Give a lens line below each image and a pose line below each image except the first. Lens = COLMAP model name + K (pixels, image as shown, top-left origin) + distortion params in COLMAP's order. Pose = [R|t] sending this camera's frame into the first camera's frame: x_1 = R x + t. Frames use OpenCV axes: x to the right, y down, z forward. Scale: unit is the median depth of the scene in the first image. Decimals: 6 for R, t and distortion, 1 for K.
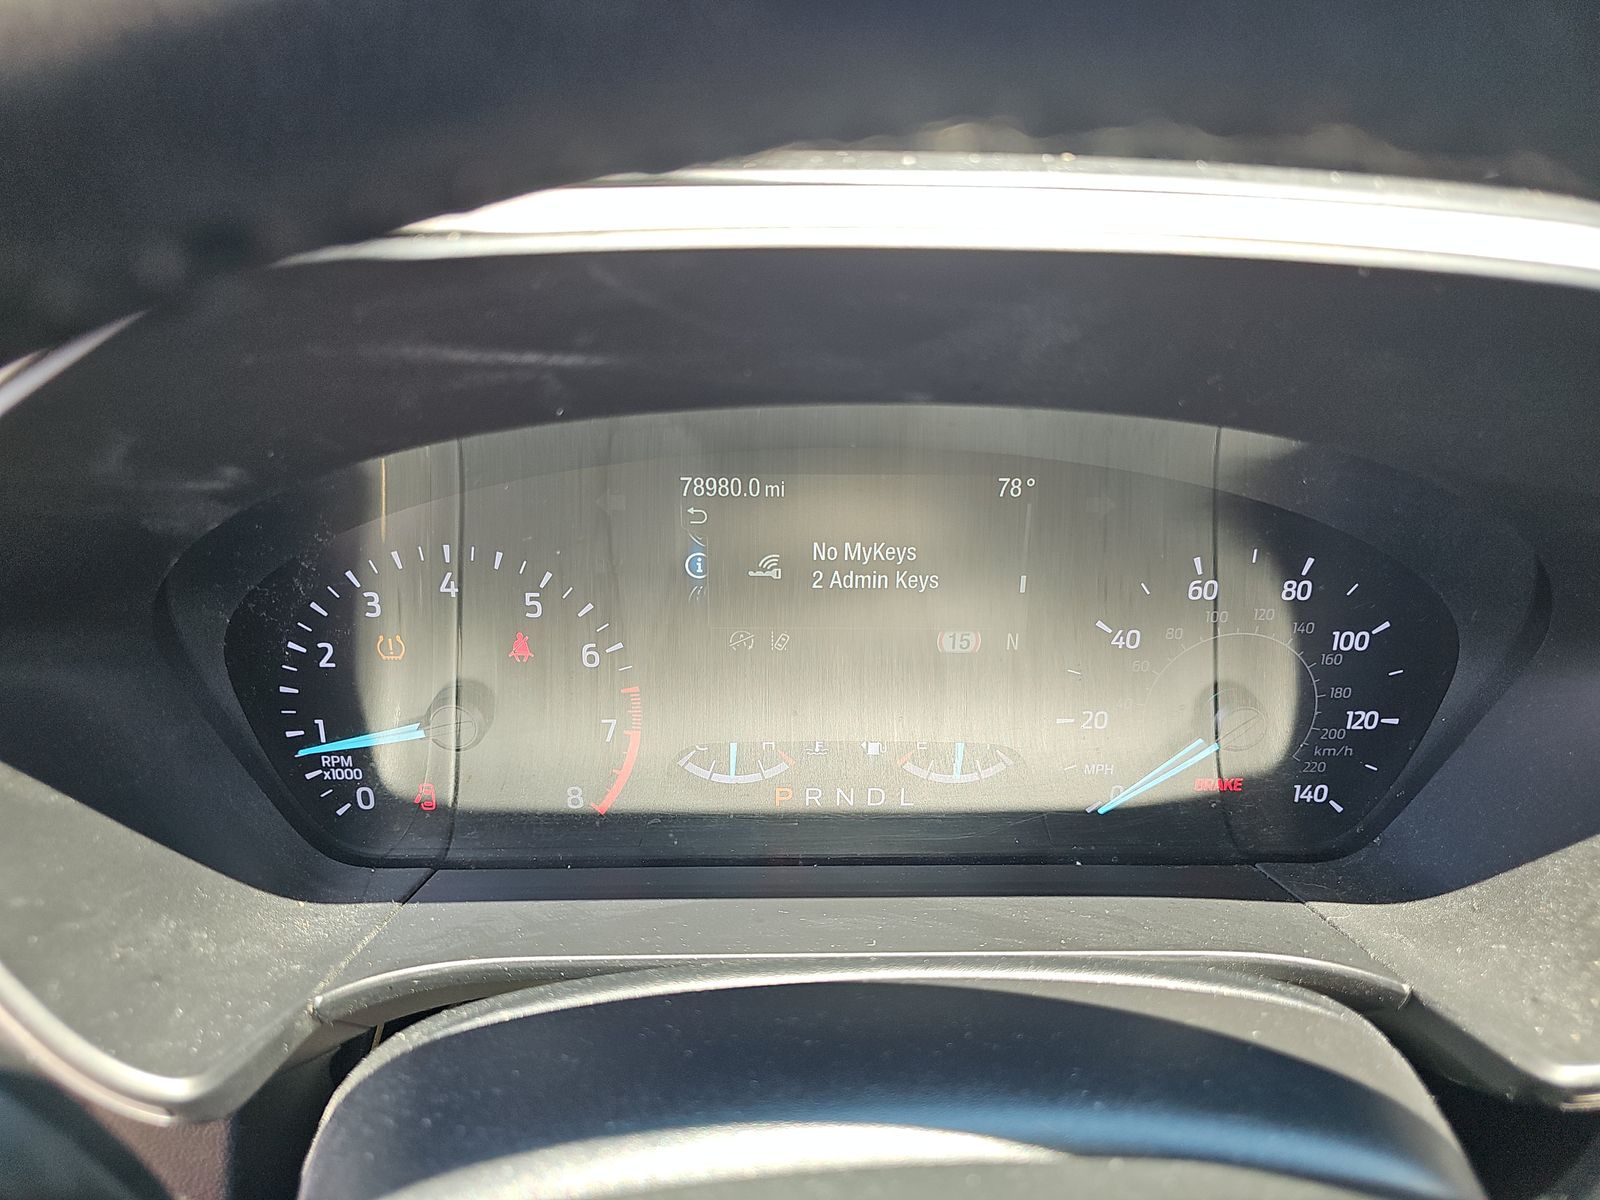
lens RADIAL K [[1092.6, 0, 801.0], [0, 1092.6, 609.8], [0, 0, 1]] dist [0.040085, -0.041196]
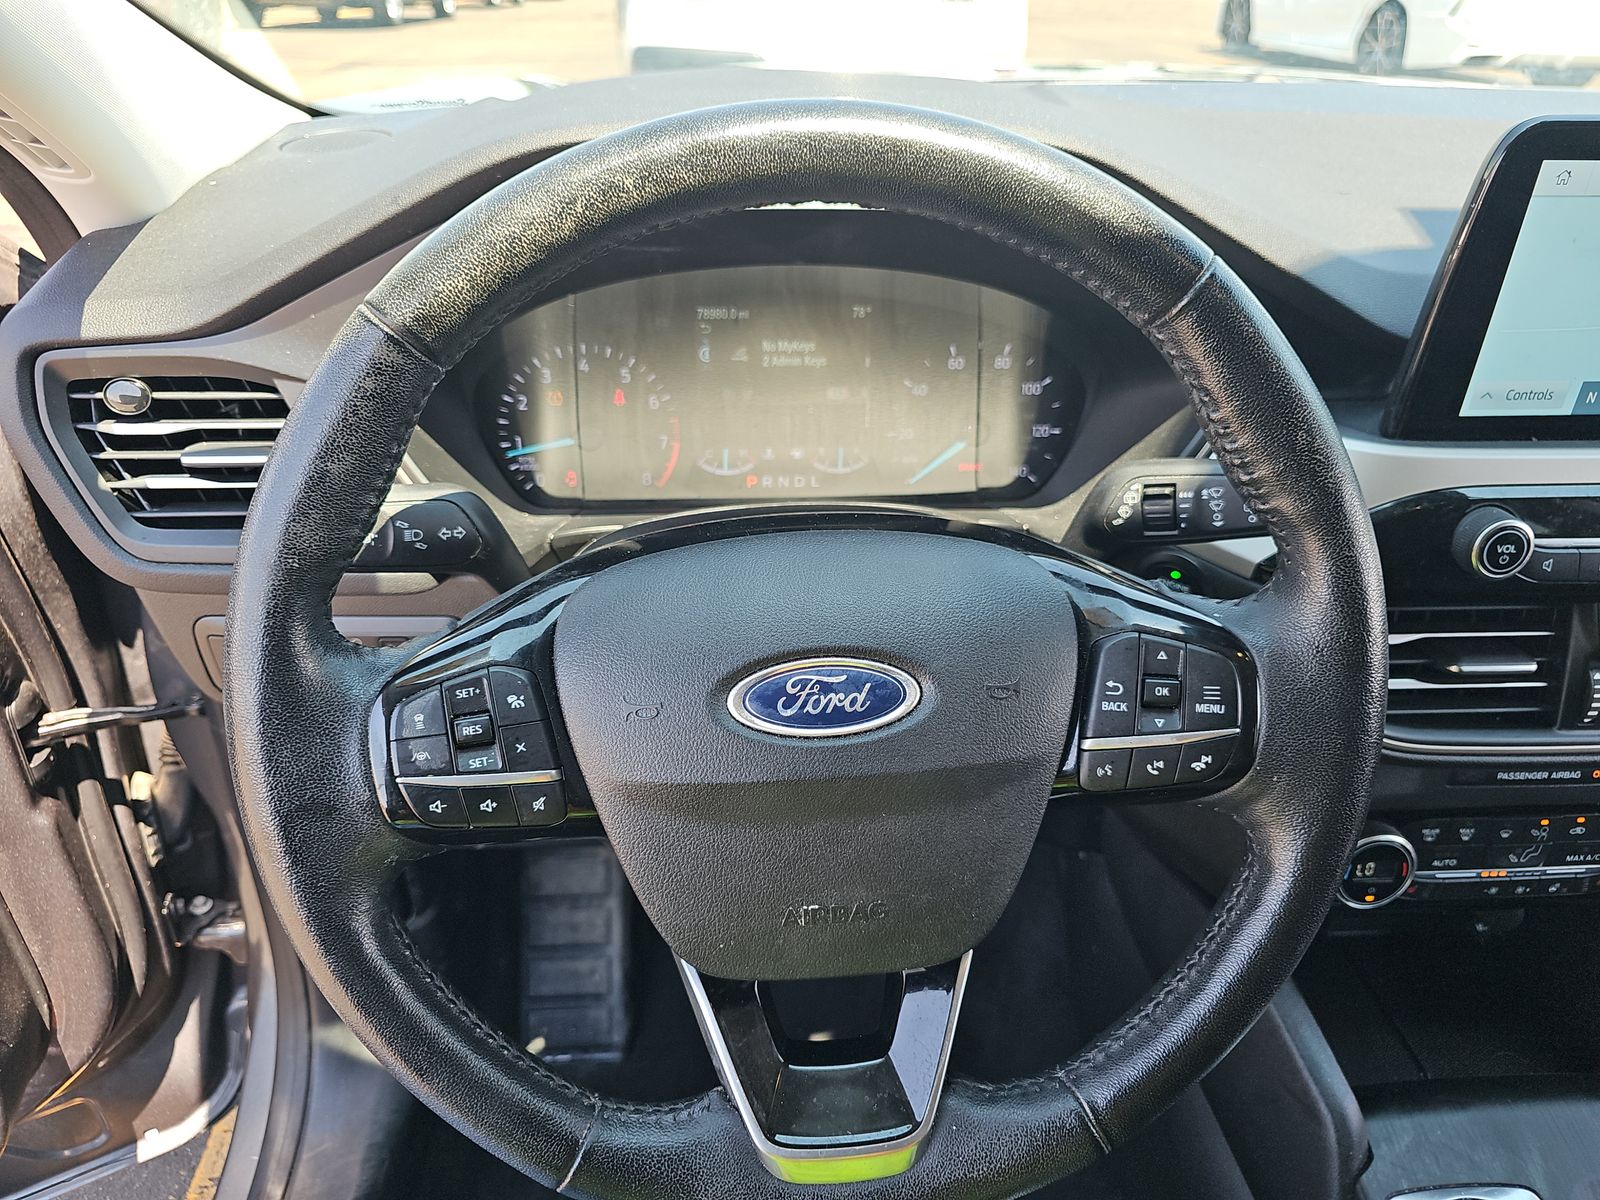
lens RADIAL K [[1092.6, 0, 801.0], [0, 1092.6, 609.8], [0, 0, 1]] dist [0.040085, -0.041196]
pose [[0.999466, -0.019762, 0.026030, 0.017979], [0.017309, 0.995670, 0.091334, 0.244425], [-0.027722, -0.090835, 0.995480, -1.048653]]
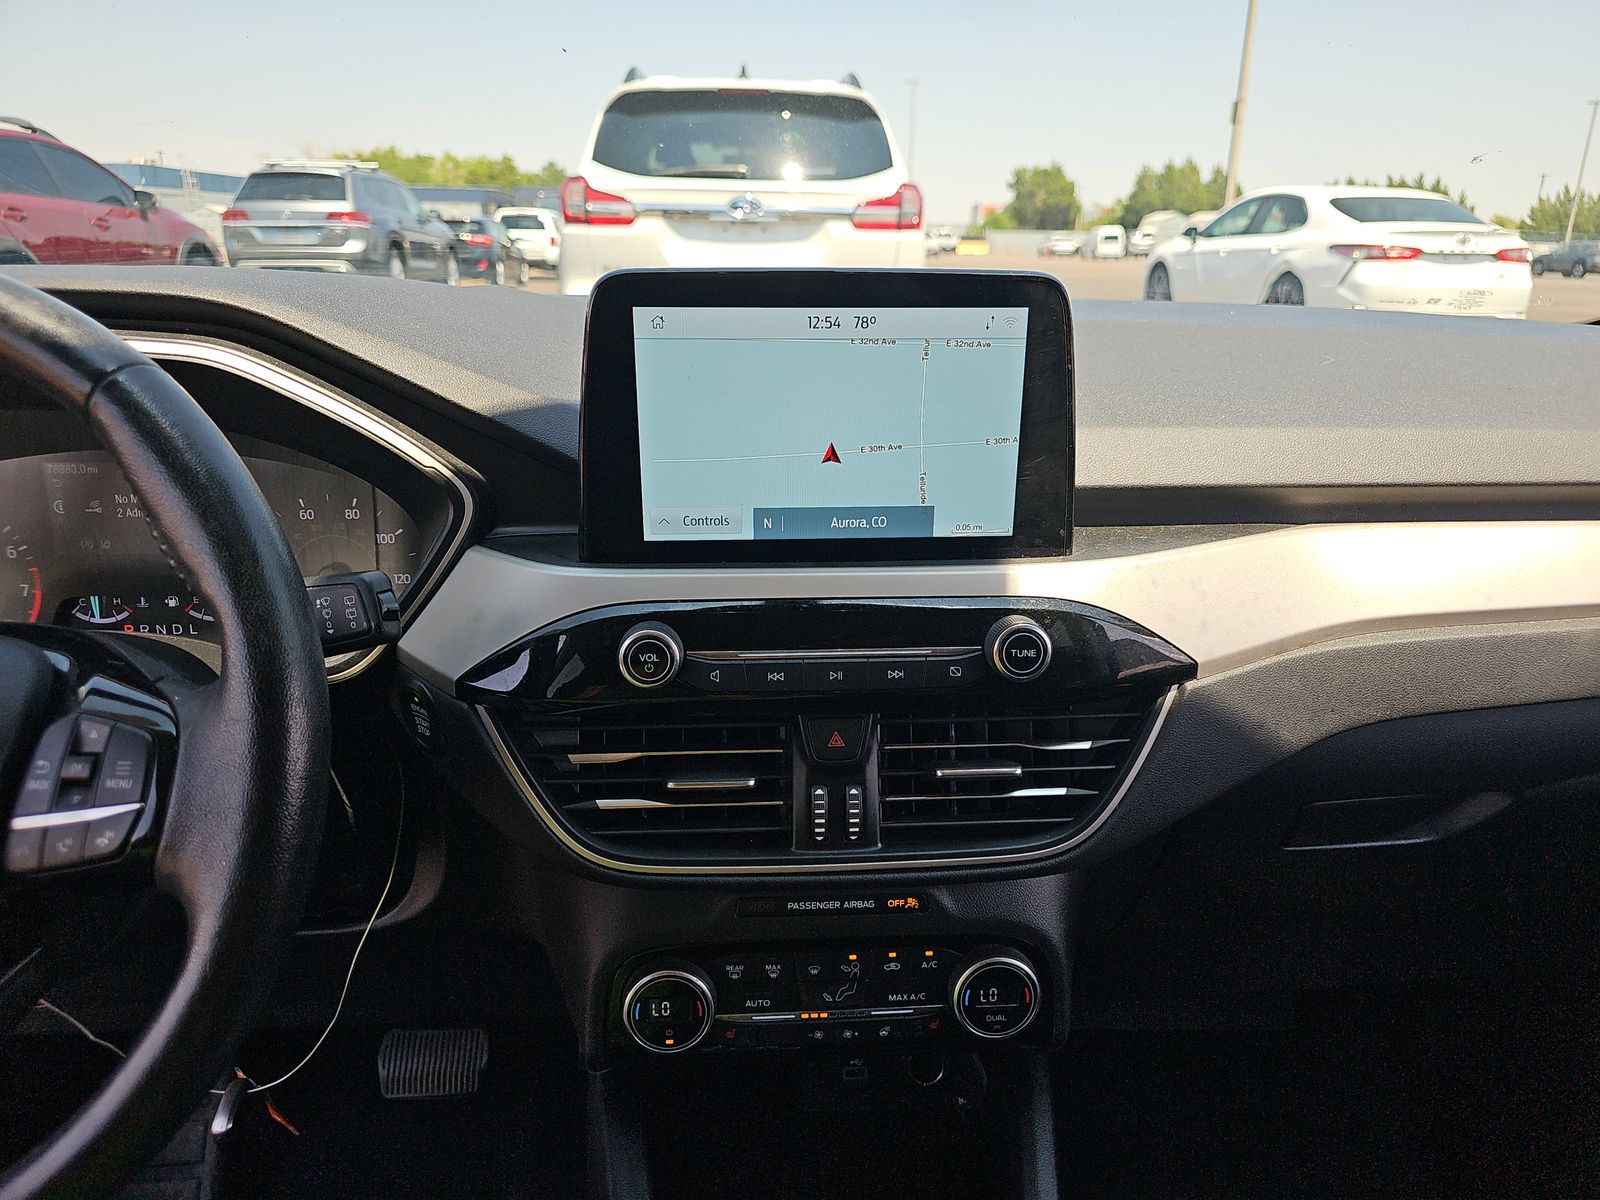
lens RADIAL K [[1092.6, 0, 801.0], [0, 1092.6, 609.8], [0, 0, 1]] dist [0.040085, -0.041196]
pose [[0.999221, -0.023742, 0.031526, 1.260890], [0.027465, 0.991969, -0.123463, 0.458452], [-0.028341, 0.124233, 0.991848, -1.133909]]
